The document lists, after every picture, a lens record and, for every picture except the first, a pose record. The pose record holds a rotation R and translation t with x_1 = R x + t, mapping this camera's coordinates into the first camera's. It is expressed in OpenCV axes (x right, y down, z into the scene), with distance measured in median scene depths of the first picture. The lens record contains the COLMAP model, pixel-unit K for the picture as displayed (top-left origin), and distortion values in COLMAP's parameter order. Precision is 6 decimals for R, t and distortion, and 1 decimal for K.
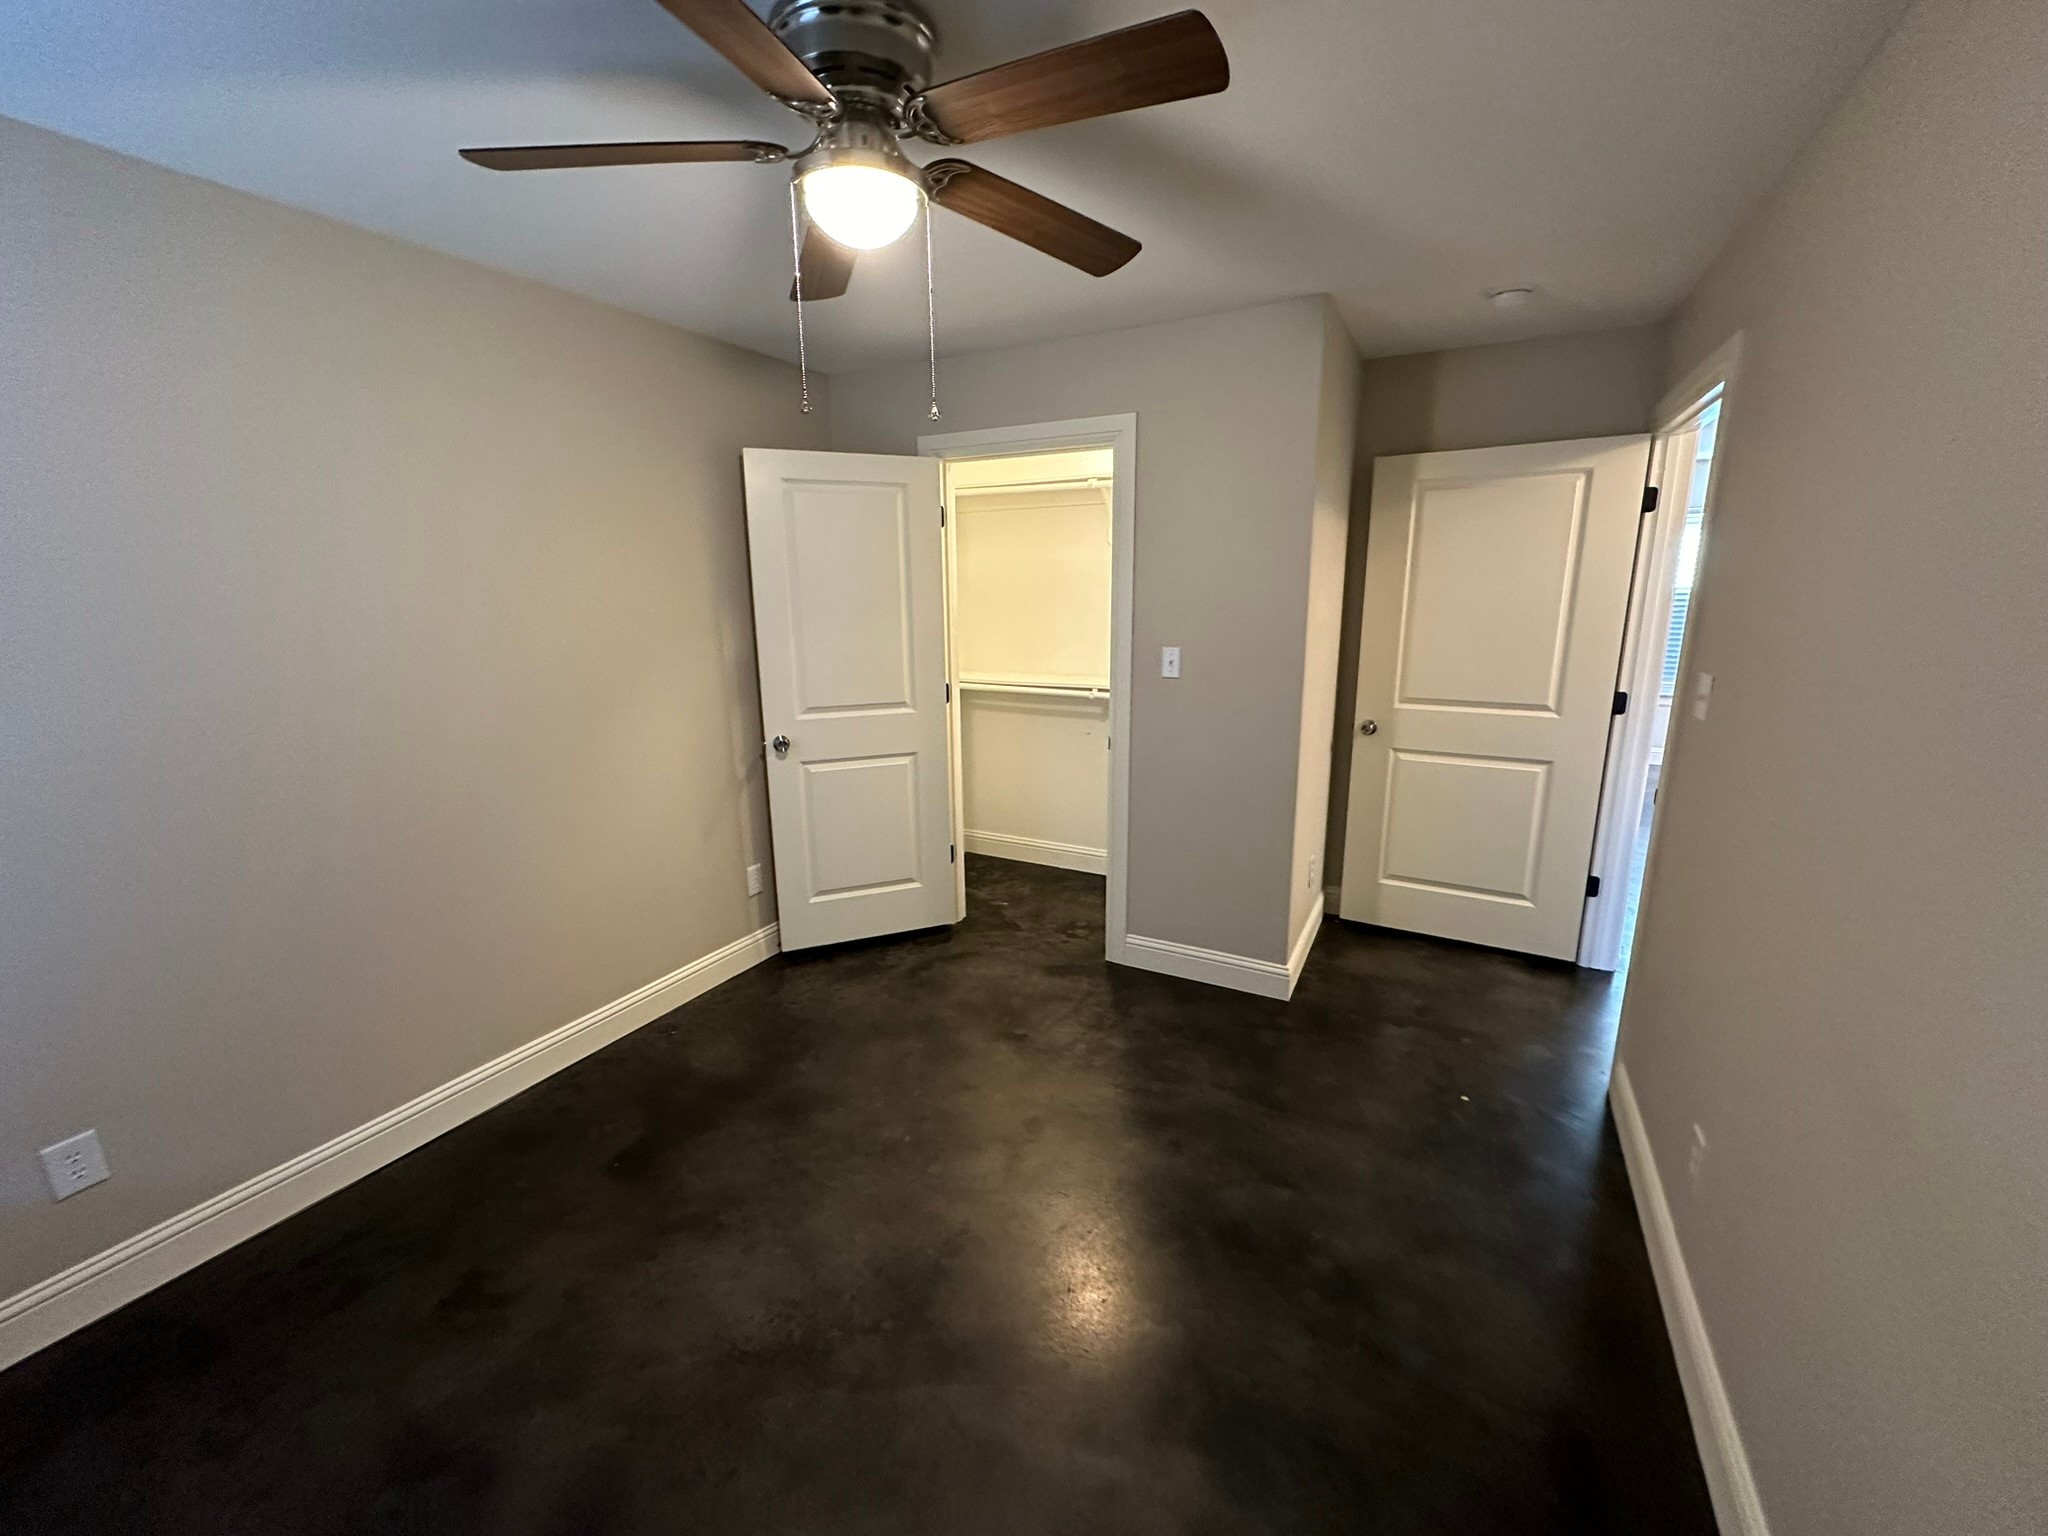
lens RADIAL K [[813.2, 0, 1024.0], [0, 813.2, 768.0], [0, 0, 1]] dist [0.000670, 0.000076]
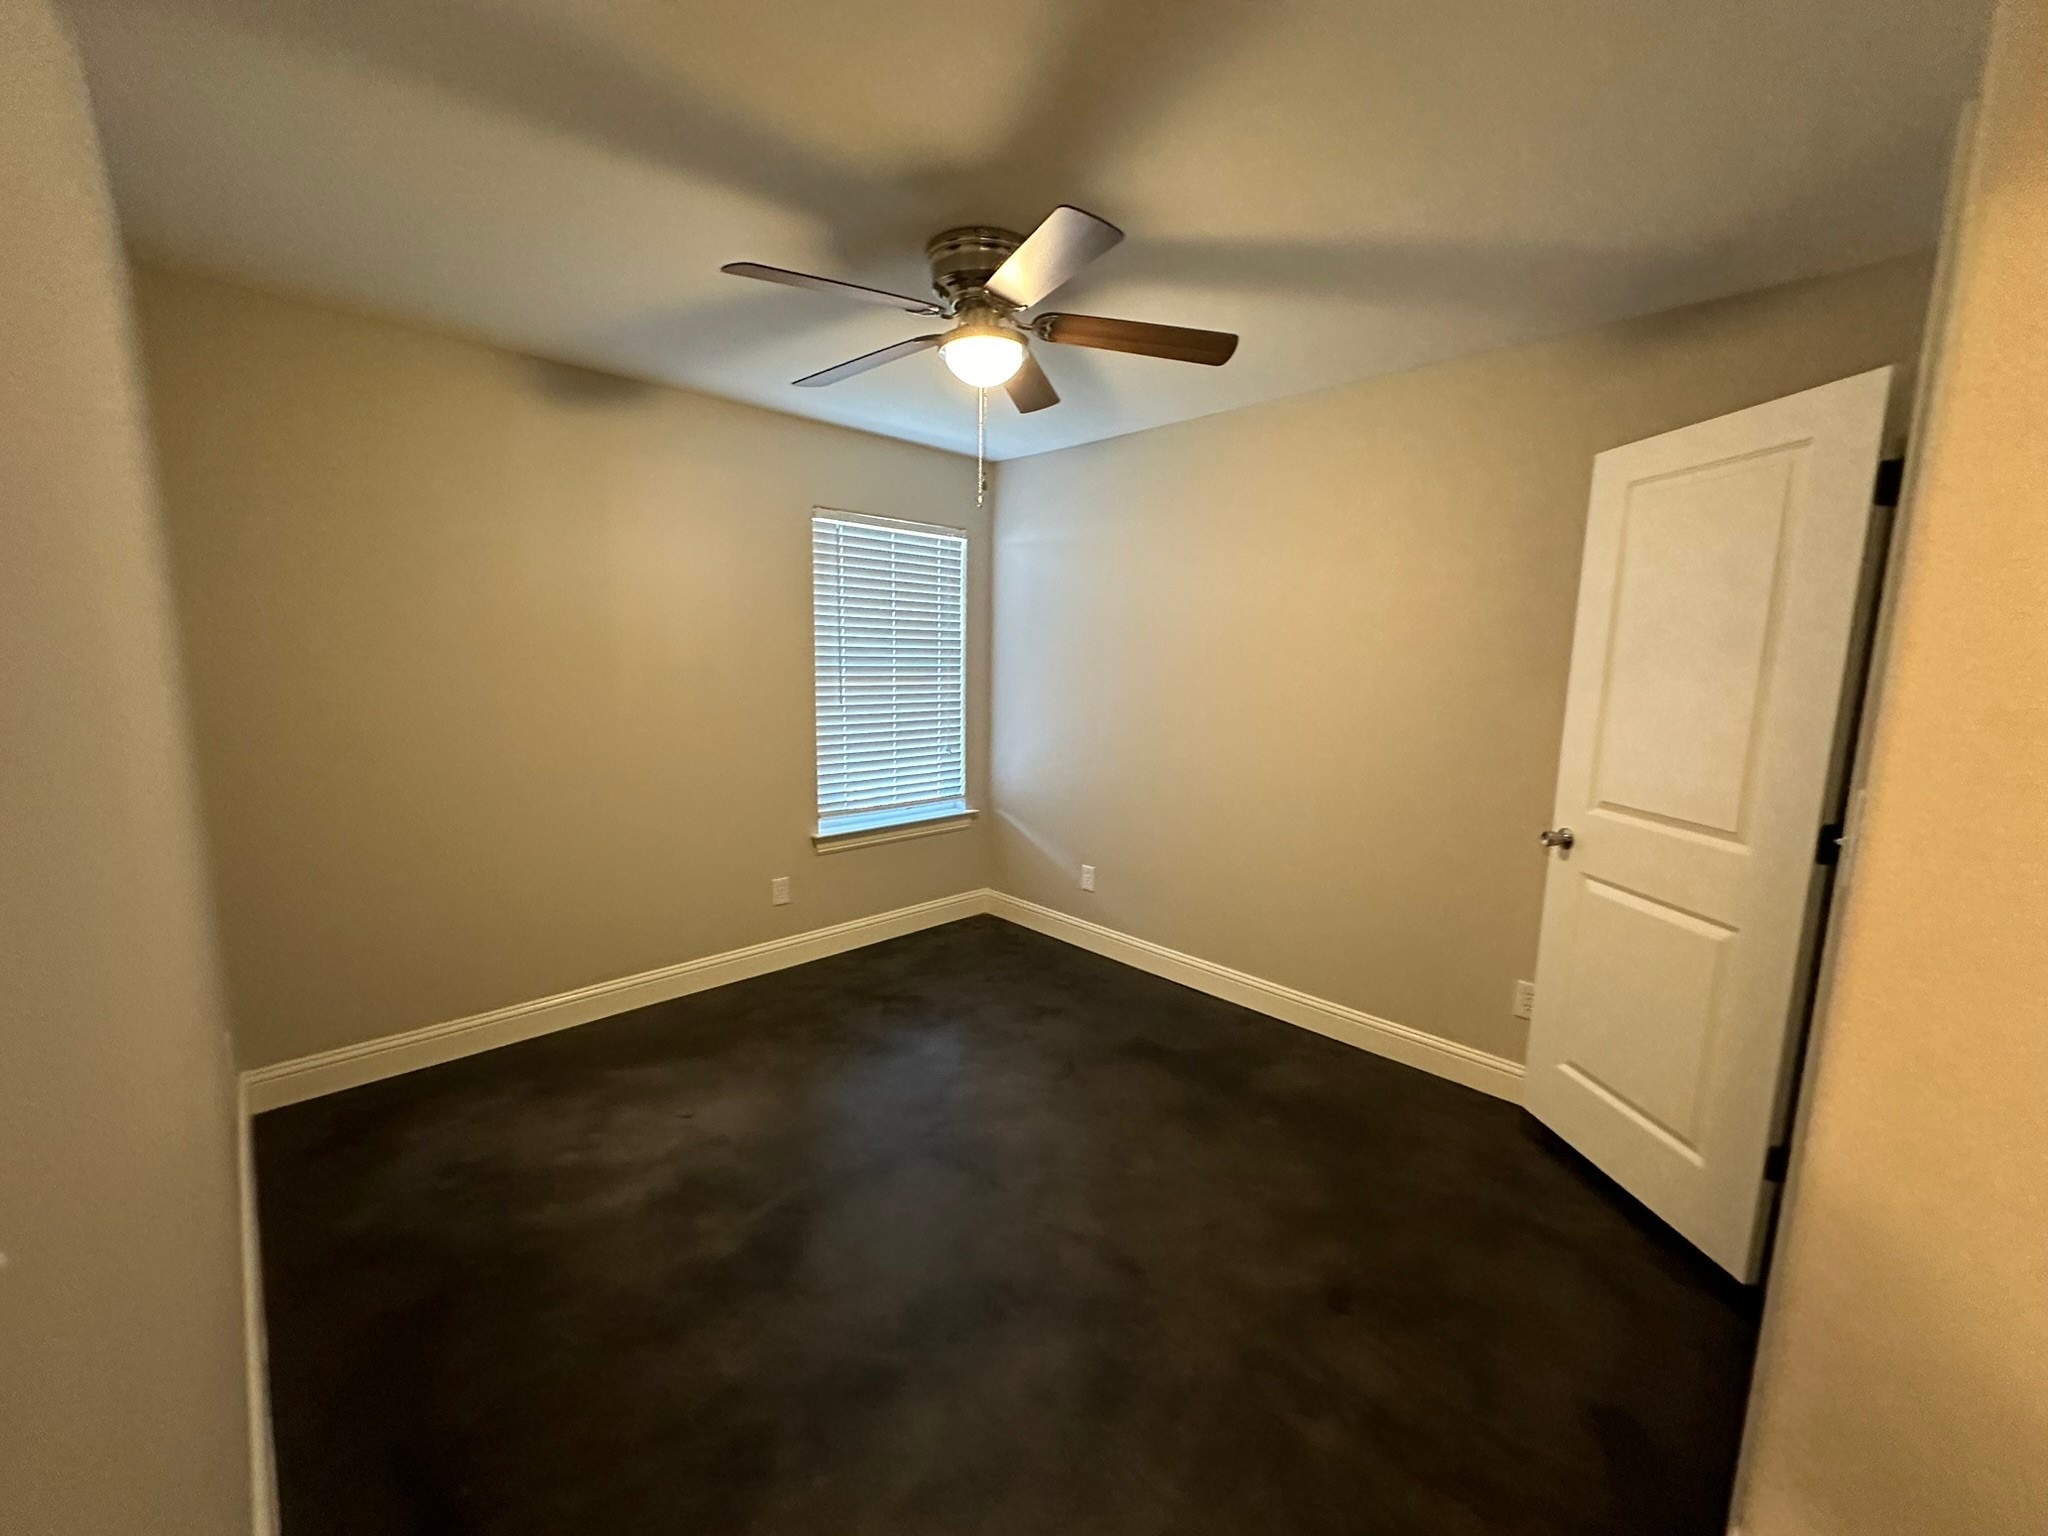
lens RADIAL K [[813.2, 0, 1024.0], [0, 813.2, 768.0], [0, 0, 1]] dist [0.000670, 0.000076]
pose [[-0.304845, 0.136326, -0.942595, 0.592625], [-0.225827, 0.951132, 0.210596, -0.148575], [0.925241, 0.277063, -0.259162, 0.774145]]
